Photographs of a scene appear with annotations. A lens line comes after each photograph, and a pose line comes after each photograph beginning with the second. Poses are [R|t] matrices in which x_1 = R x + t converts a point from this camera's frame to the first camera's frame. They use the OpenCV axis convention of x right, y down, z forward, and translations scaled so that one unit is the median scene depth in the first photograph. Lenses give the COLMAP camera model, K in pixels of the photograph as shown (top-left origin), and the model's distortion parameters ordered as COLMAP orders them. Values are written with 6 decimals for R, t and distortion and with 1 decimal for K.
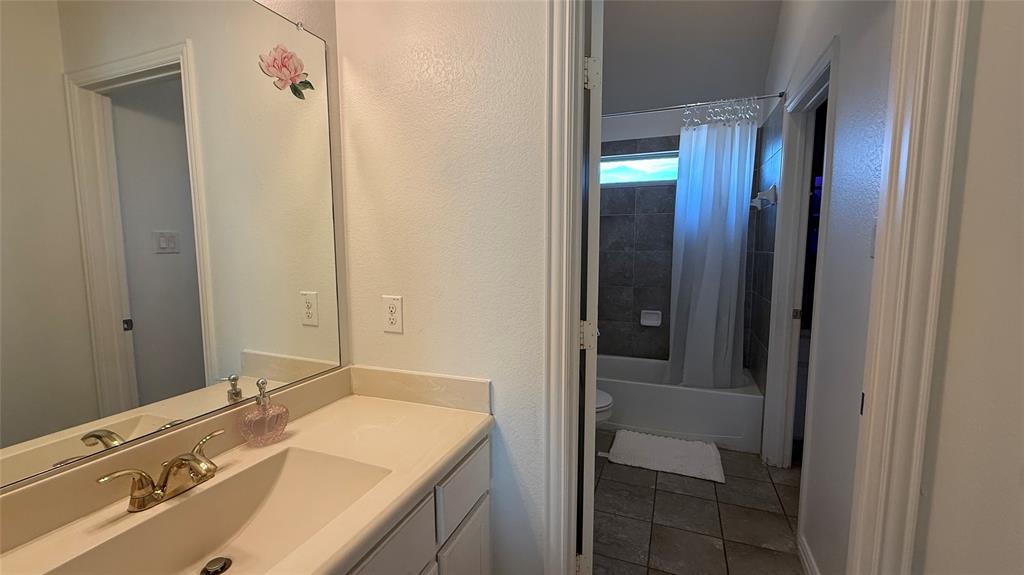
lens RADIAL K [[419.0, 0, 515.0], [0, 419.0, 287.7], [0, 0, 1]] dist [0.011271, -0.000114]
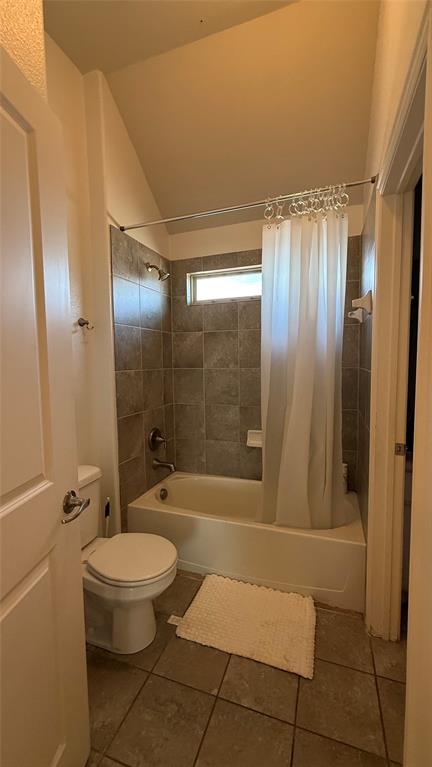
lens RADIAL K [[313.8, 0, 214.5], [0, 313.8, 383.8], [0, 0, 1]] dist [0.011271, -0.000114]
pose [[0.999663, -0.014889, 0.021242, 0.274323], [0.015376, 0.999619, -0.022942, -0.046937], [-0.020893, 0.023261, 0.999511, 0.364053]]
